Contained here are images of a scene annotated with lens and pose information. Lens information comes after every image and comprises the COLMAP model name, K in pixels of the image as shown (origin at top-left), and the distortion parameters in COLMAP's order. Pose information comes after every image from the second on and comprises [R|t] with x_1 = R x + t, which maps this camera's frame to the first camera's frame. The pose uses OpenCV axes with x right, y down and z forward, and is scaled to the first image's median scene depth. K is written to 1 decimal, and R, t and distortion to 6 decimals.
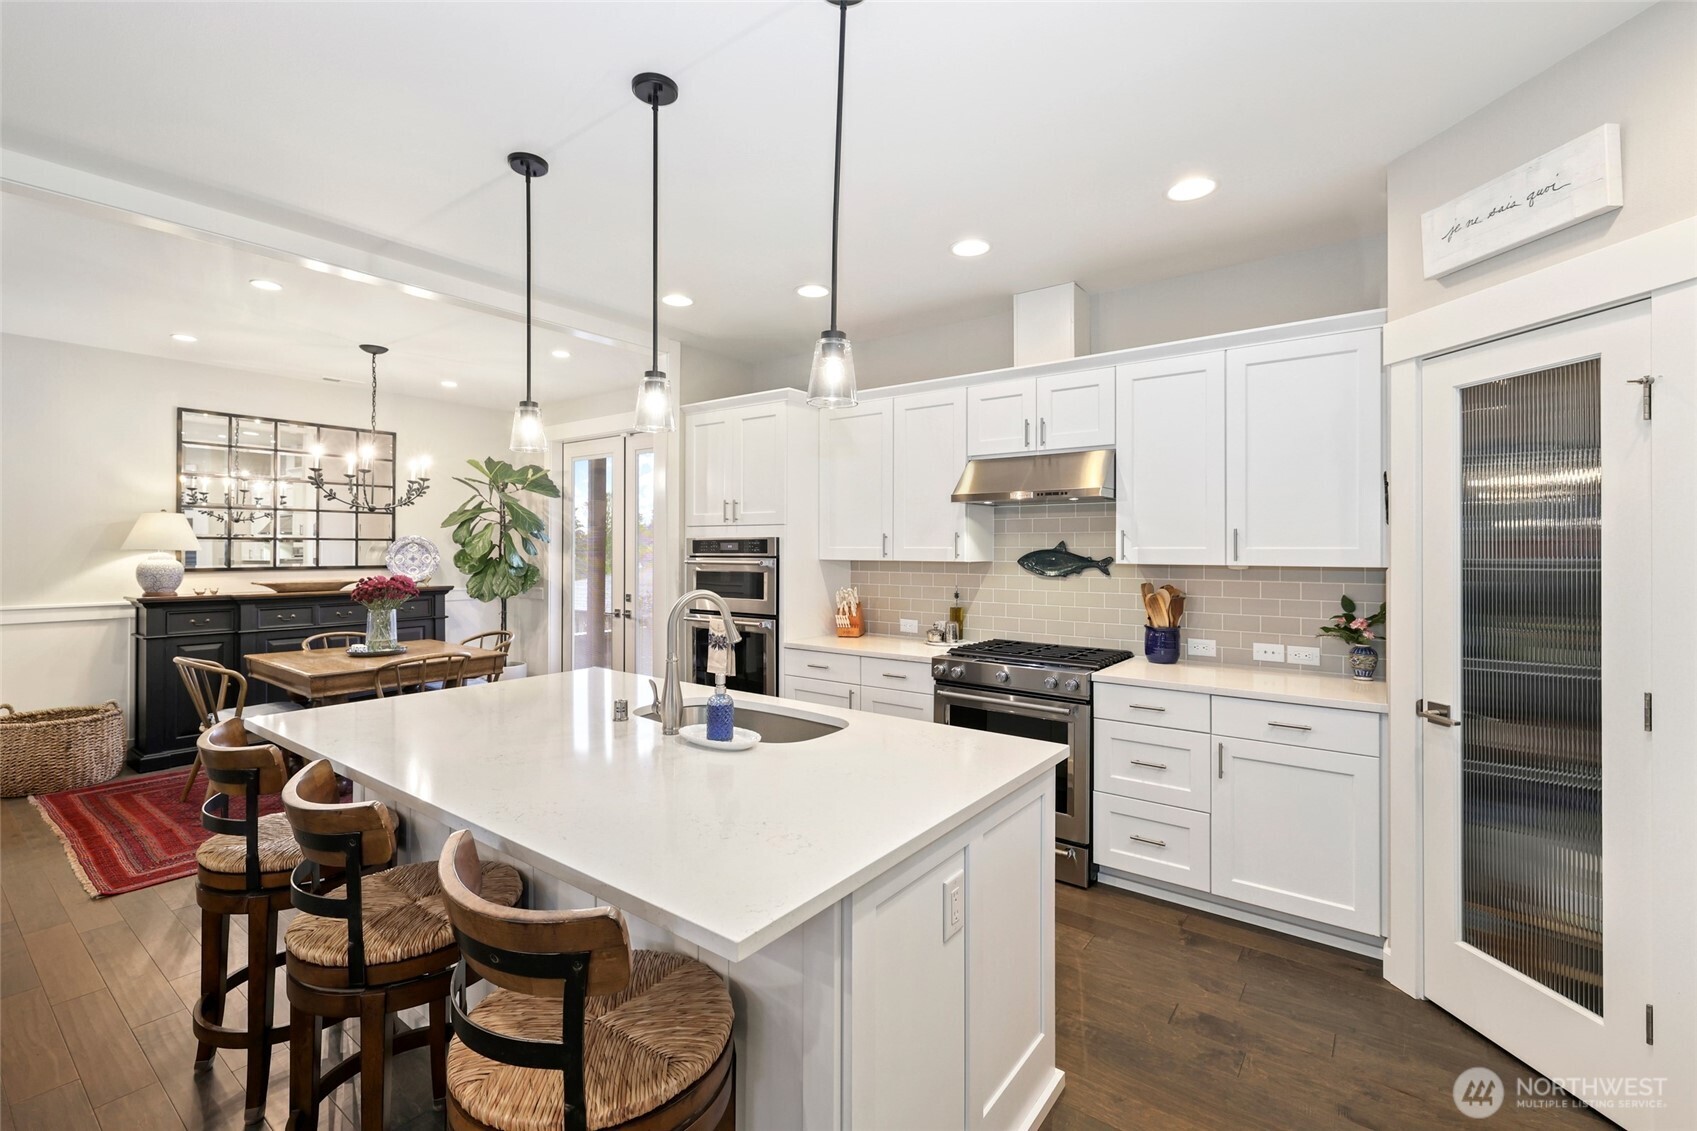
lens RADIAL K [[740.1, 0, 836.8], [0, 740.1, 550.8], [0, 0, 1]] dist [0.000292, -0.000256]
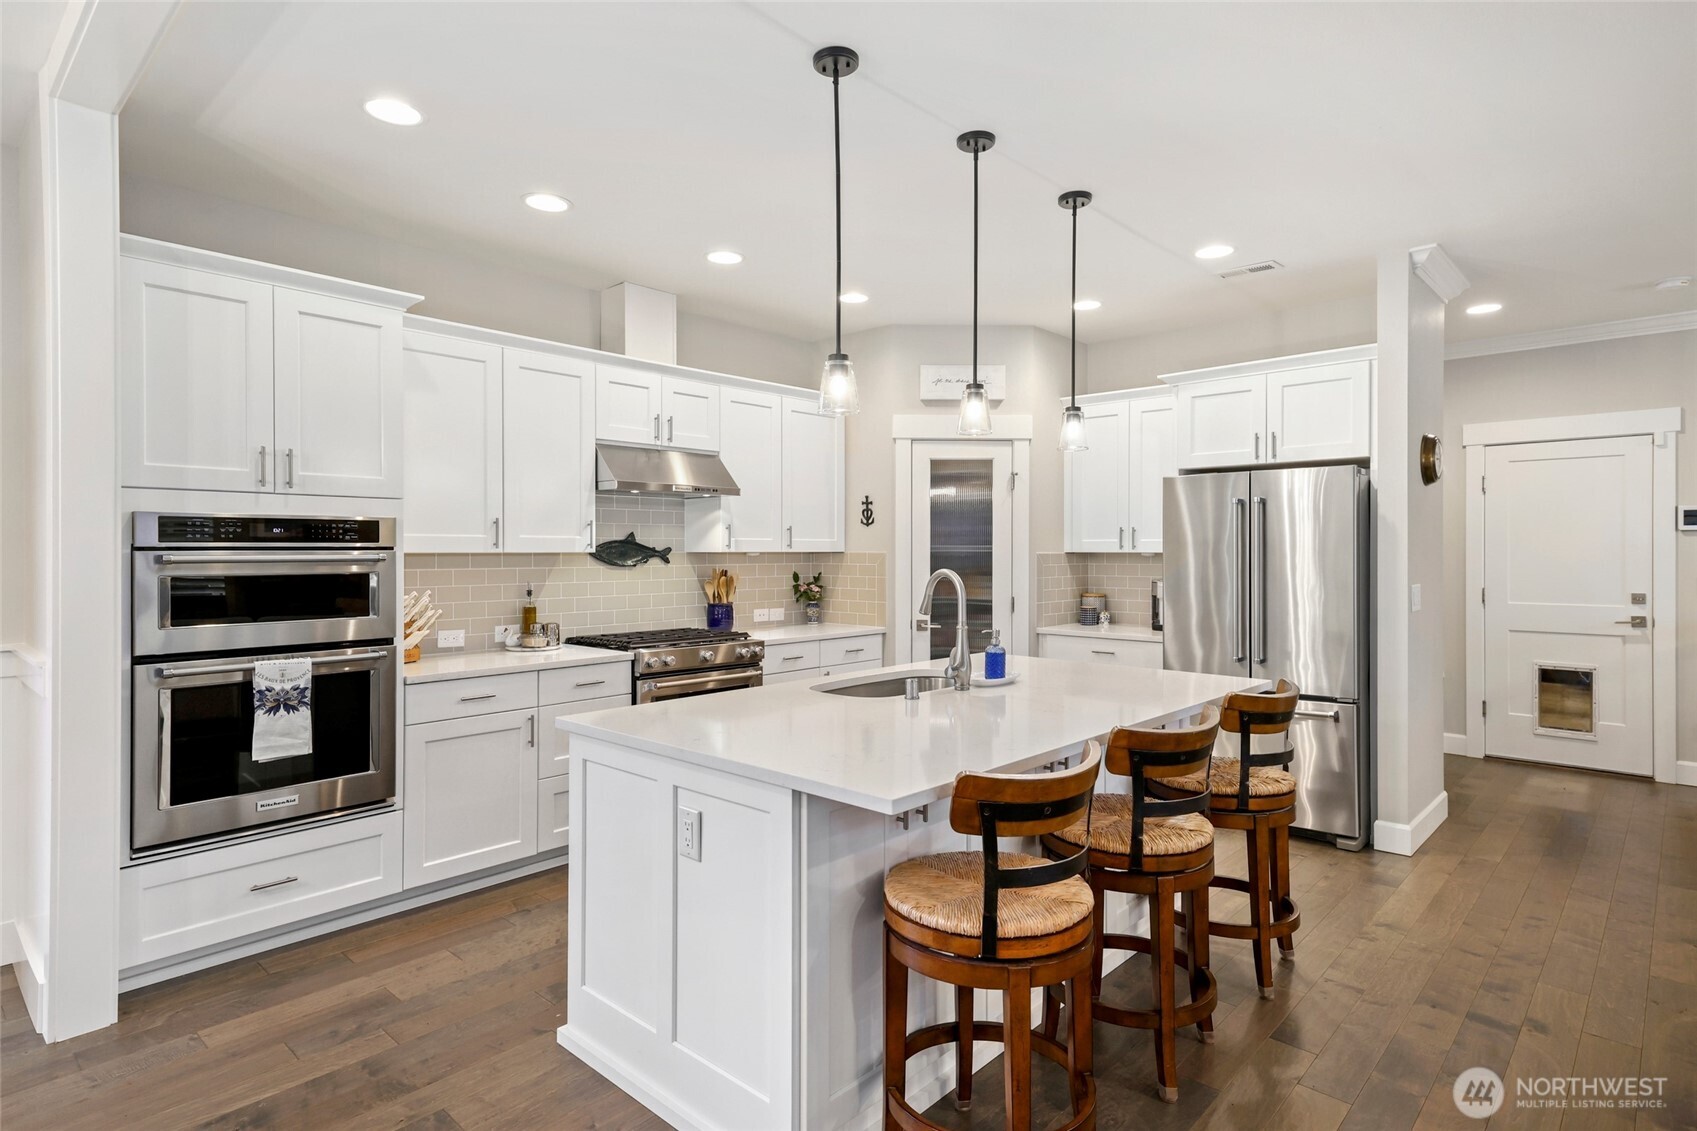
lens RADIAL K [[902.7, 0, 844.7], [0, 902.7, 553.2], [0, 0, 1]] dist [0.025968, -0.001372]
pose [[0.093981, -0.004516, 0.995564, -0.921295], [0.004847, 0.999980, 0.004079, 0.012573], [-0.995562, 0.004442, 0.094001, 0.579742]]
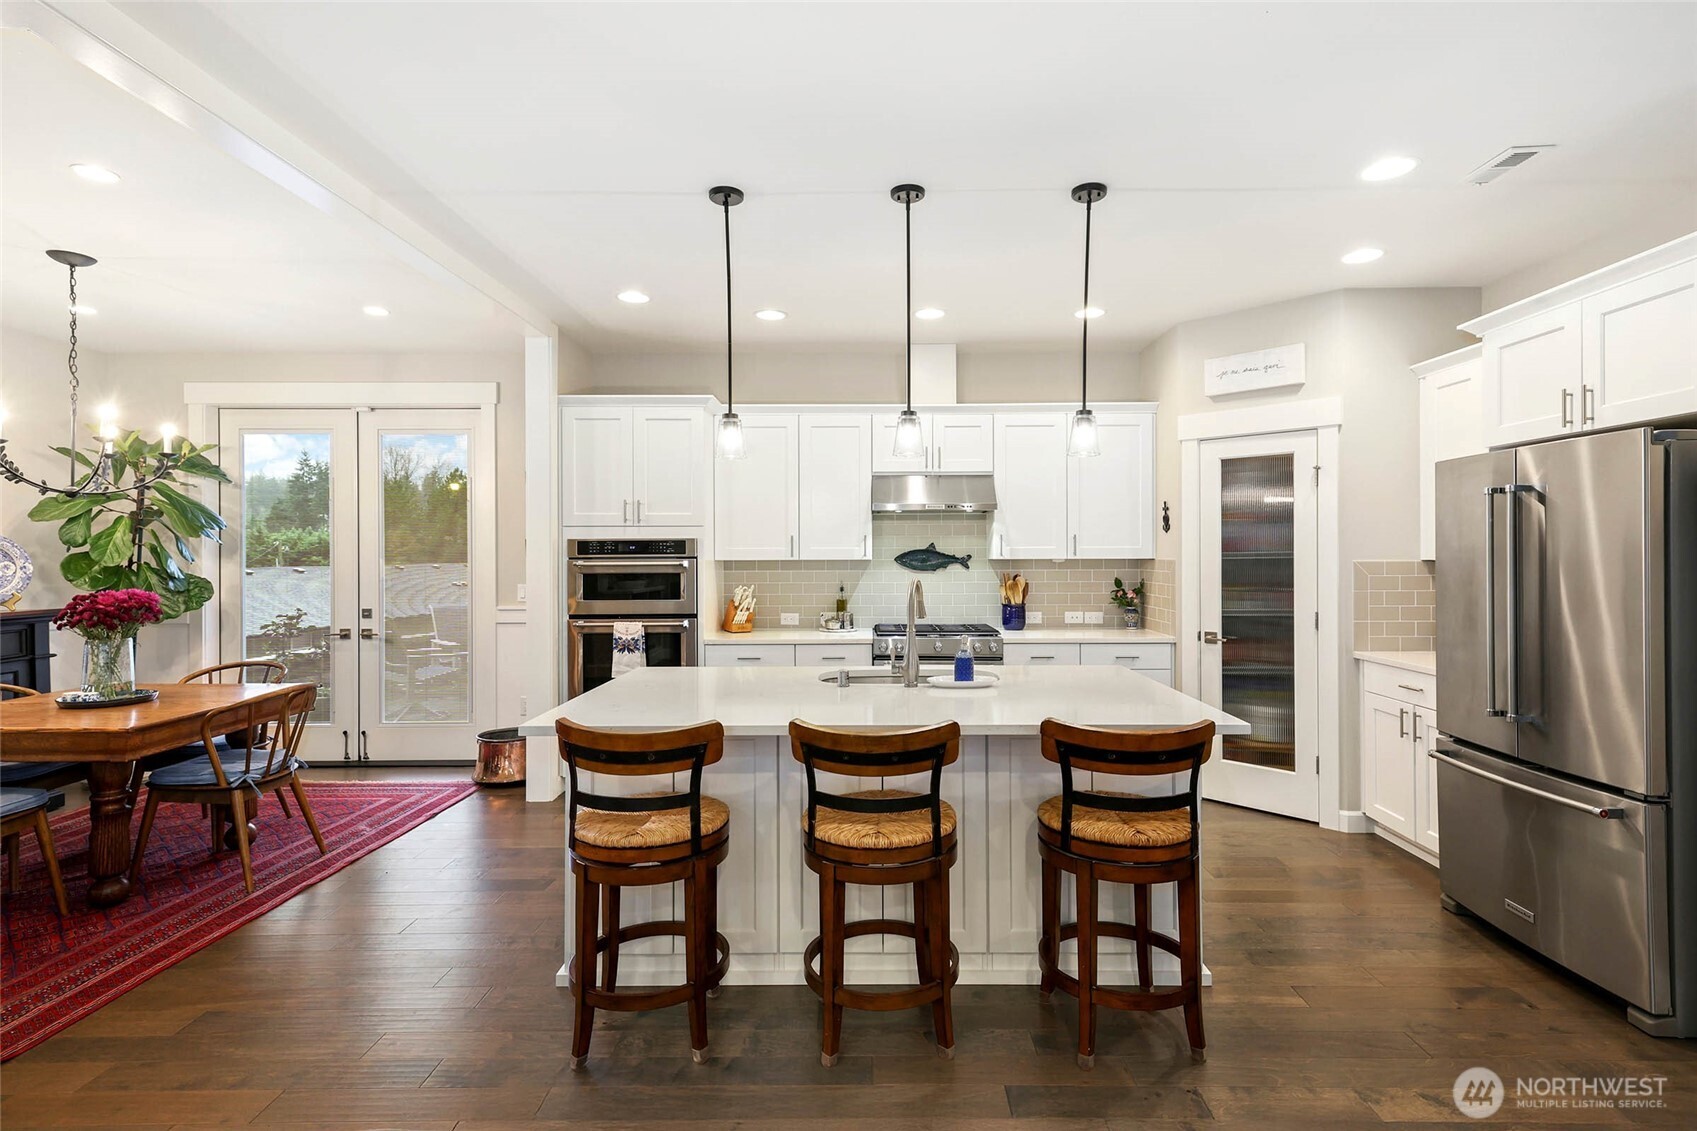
lens RADIAL K [[826.4, 0, 856.5], [0, 826.4, 556.4], [0, 0, 1]] dist [0.022330, -0.000471]
pose [[0.802788, -0.007331, 0.596220, -0.646393], [0.007277, 0.999970, 0.002498, 0.005907], [-0.596220, 0.002333, 0.802817, -0.067069]]
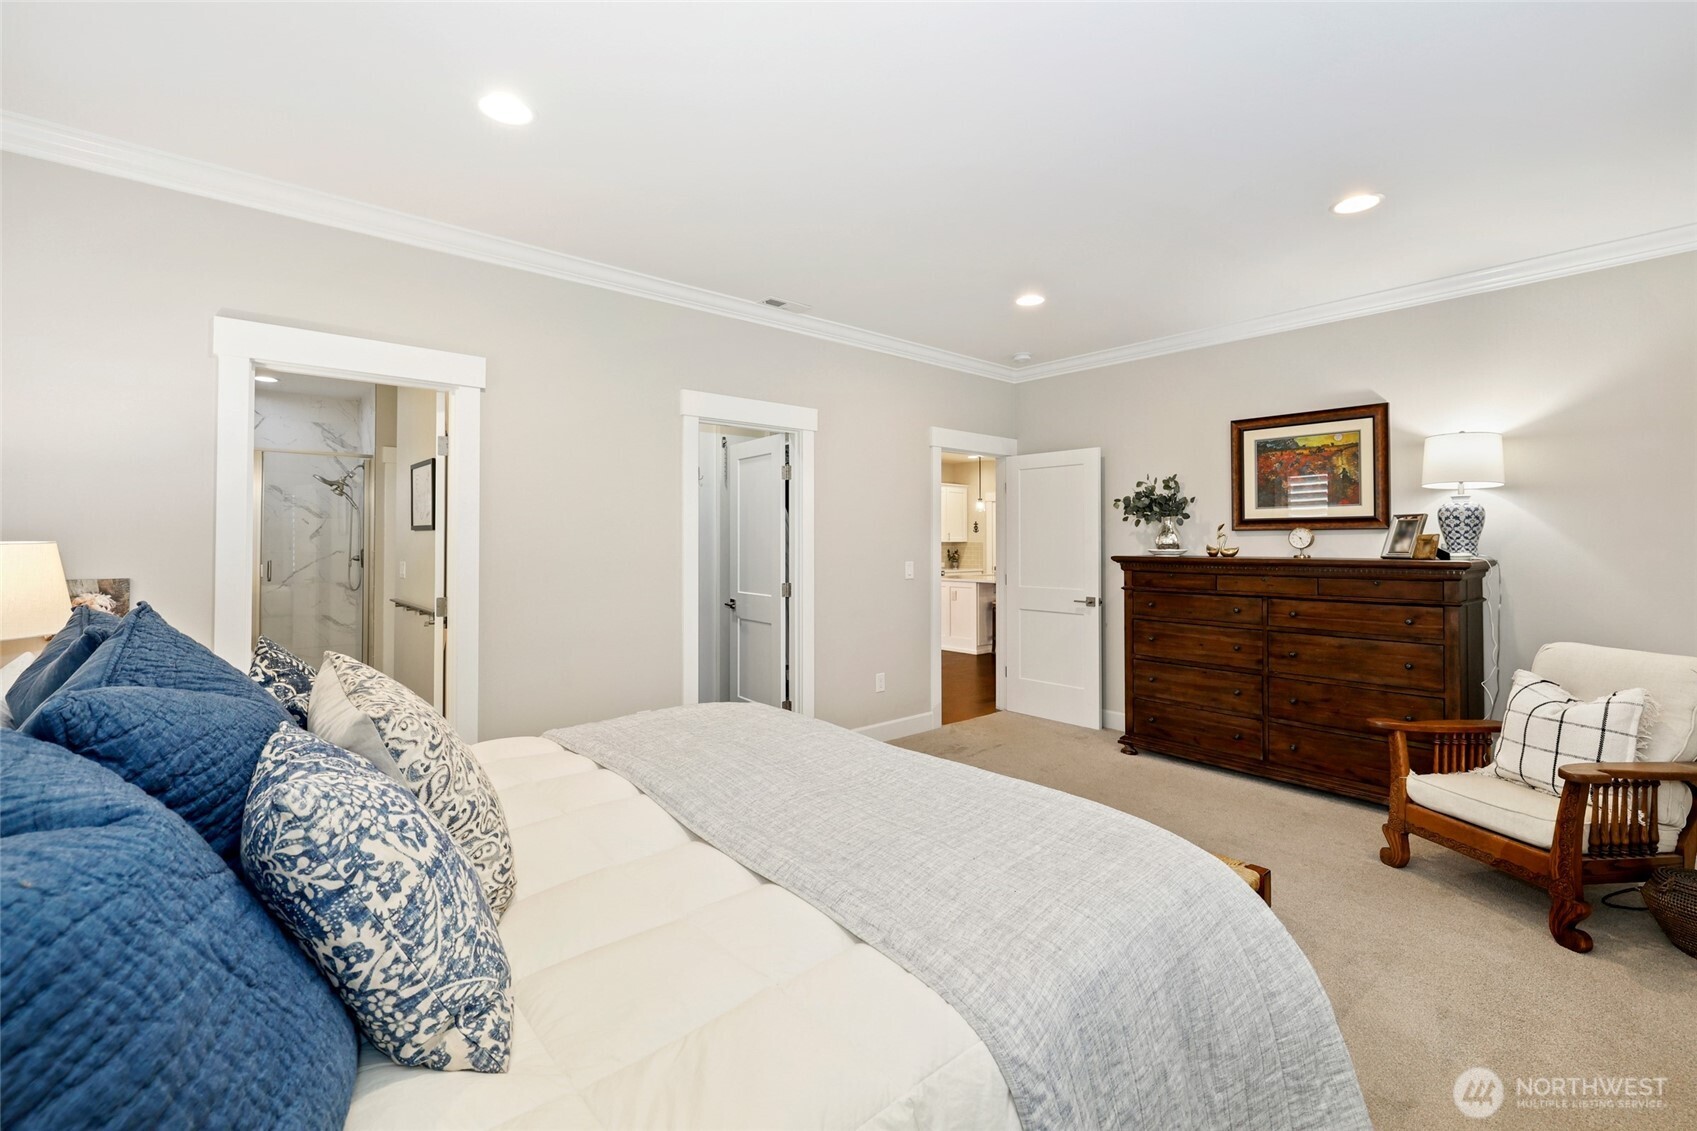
lens RADIAL K [[740.1, 0, 847.0], [0, 740.1, 552.4], [0, 0, 1]] dist [0.000292, -0.000256]
pose [[0.193964, -0.007705, 0.980978, -2.731286], [0.002344, 0.999970, 0.007390, 0.036788], [-0.981006, 0.000866, 0.193976, 0.604655]]
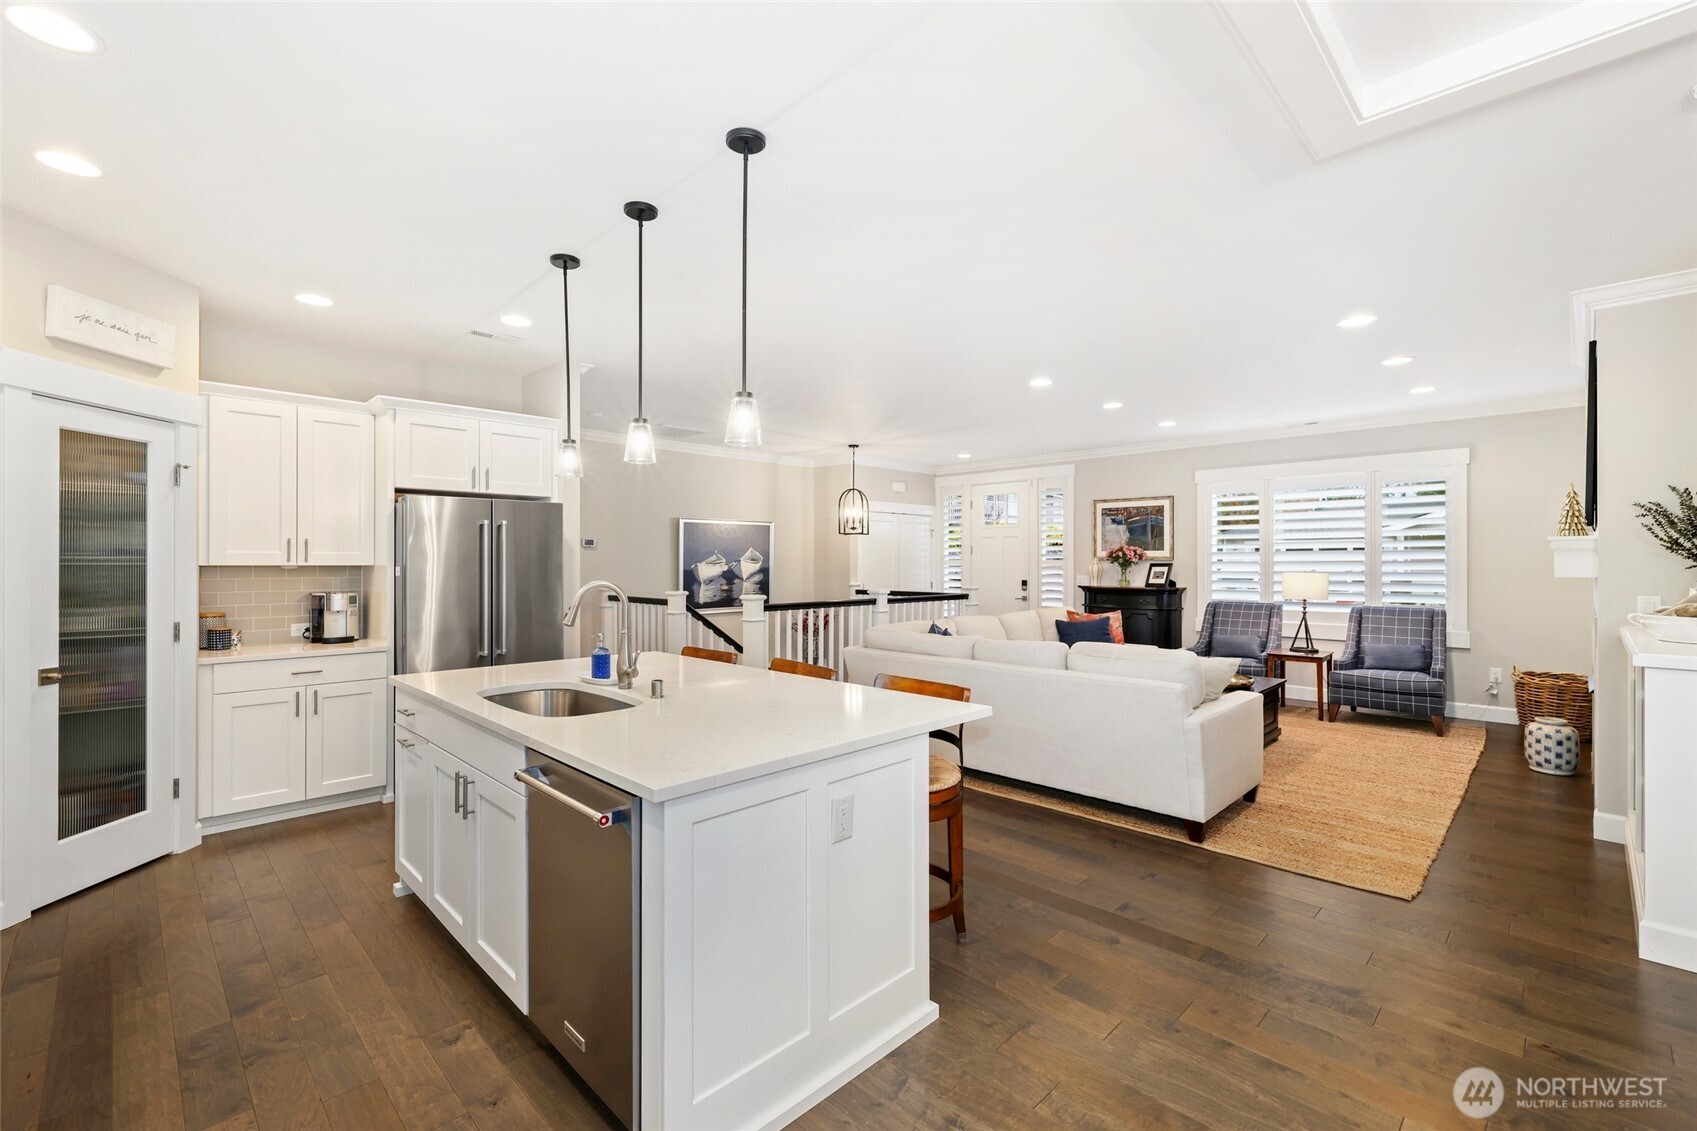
lens RADIAL K [[740.1, 0, 844.4], [0, 740.1, 567.3], [0, 0, 1]] dist [0.000292, -0.000256]
pose [[-0.990938, -0.003899, 0.134263, -0.429464], [-0.002678, 0.999953, 0.009273, 0.009423], [-0.134293, 0.008830, -0.990902, 1.234847]]
